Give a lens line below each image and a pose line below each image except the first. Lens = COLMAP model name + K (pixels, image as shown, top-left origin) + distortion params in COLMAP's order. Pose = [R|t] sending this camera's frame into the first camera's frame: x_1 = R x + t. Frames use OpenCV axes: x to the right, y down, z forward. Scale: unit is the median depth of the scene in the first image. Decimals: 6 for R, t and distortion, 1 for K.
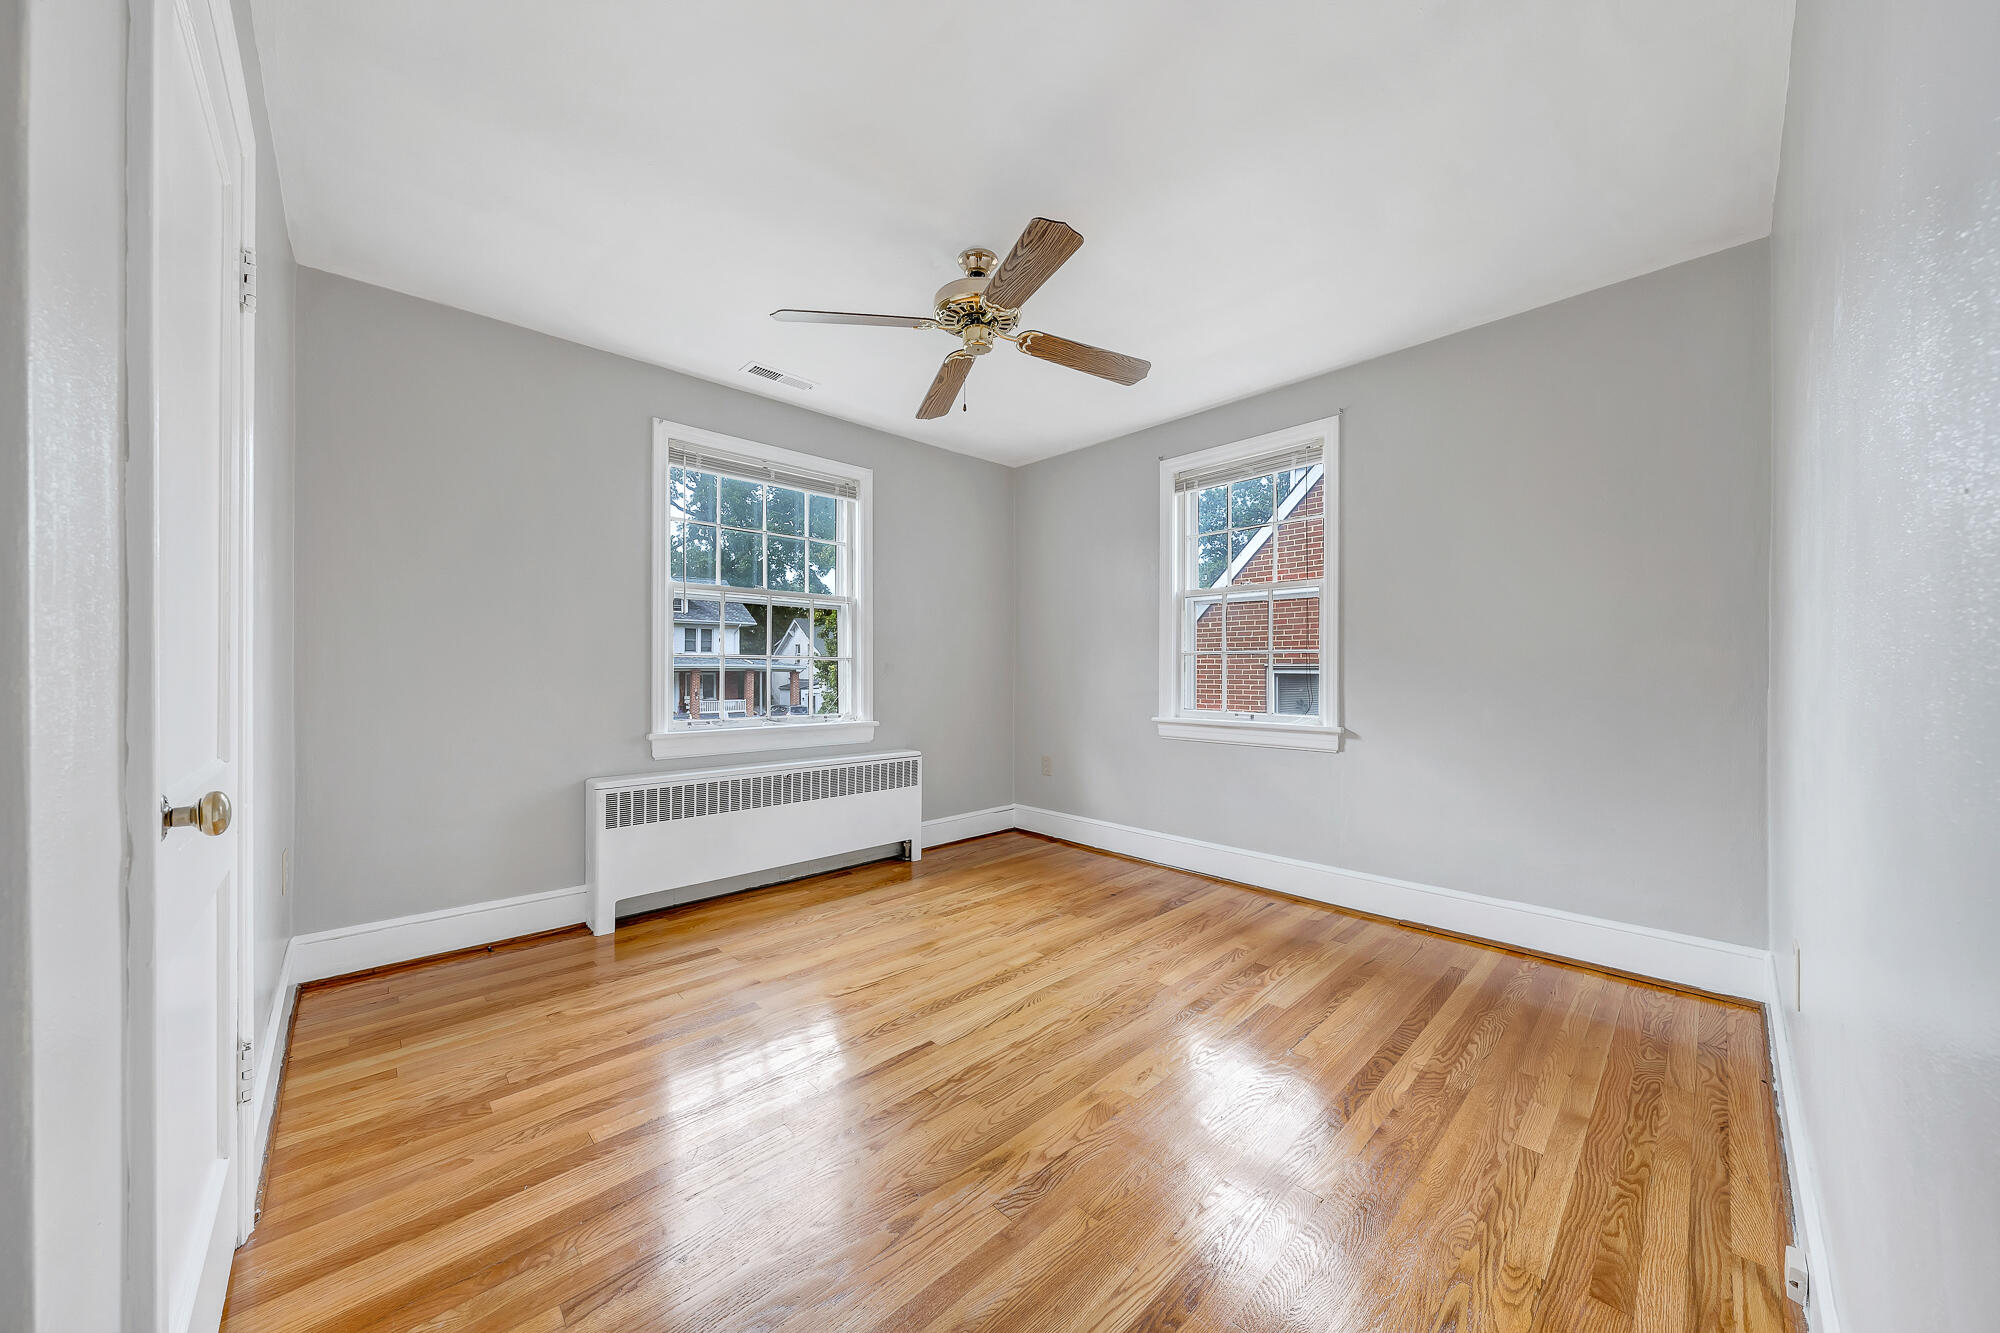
lens RADIAL K [[699.9, 0, 977.1], [0, 699.9, 671.4], [0, 0, 1]] dist [-0.000008, -0.000005]
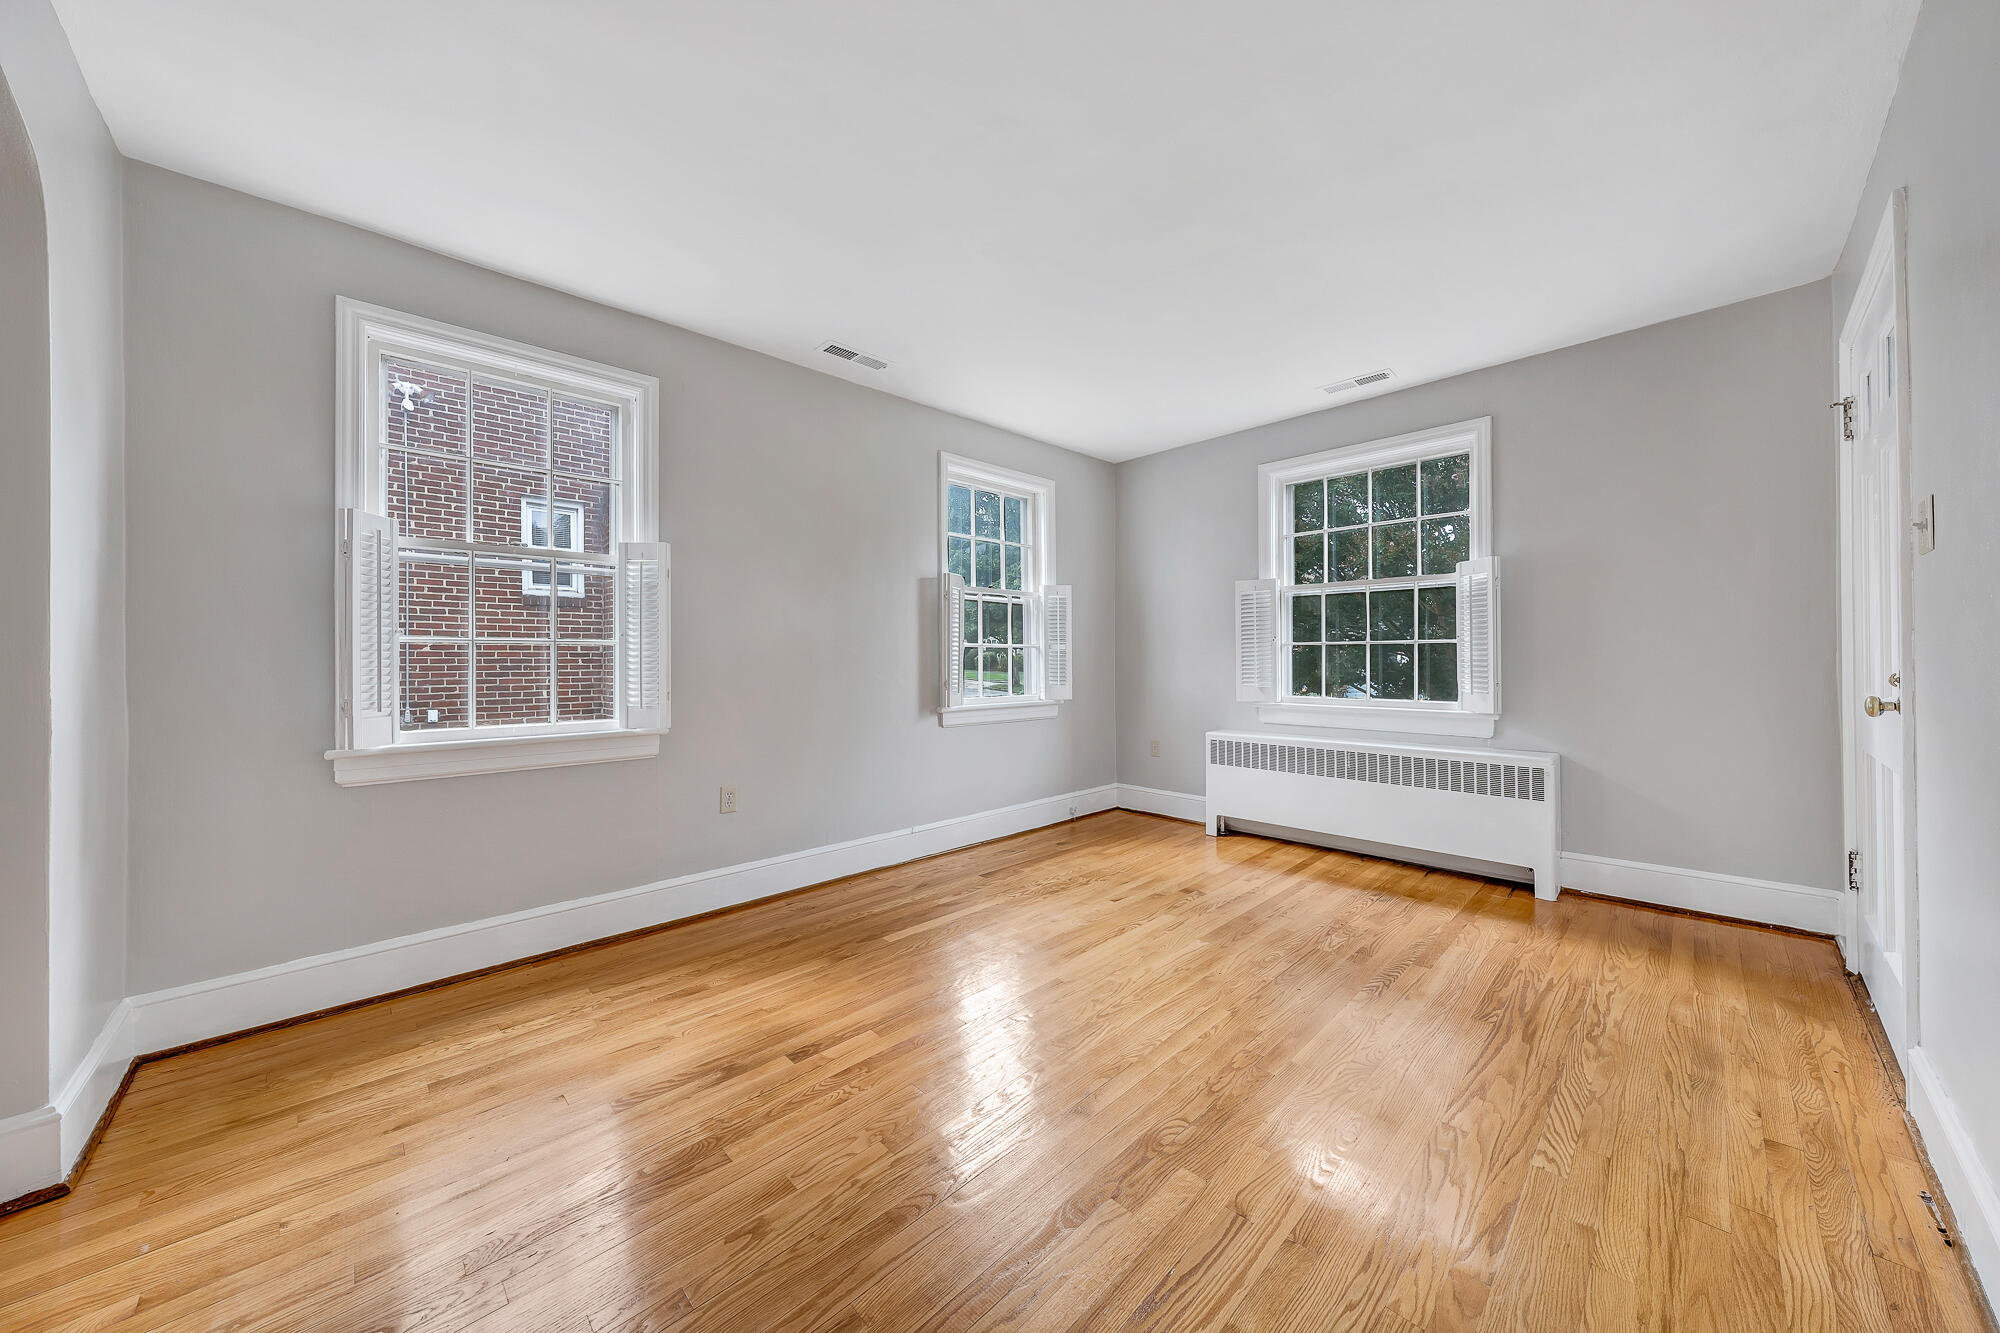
lens RADIAL K [[686.2, 0, 1000.2], [0, 686.2, 658.1], [0, 0, 1]] dist [-0.000737, -0.000067]
pose [[0.028812, 0.001369, -0.999584, 0.792188], [0.005838, 0.999982, 0.001538, -0.001685], [0.999568, -0.005880, 0.028804, 0.453130]]
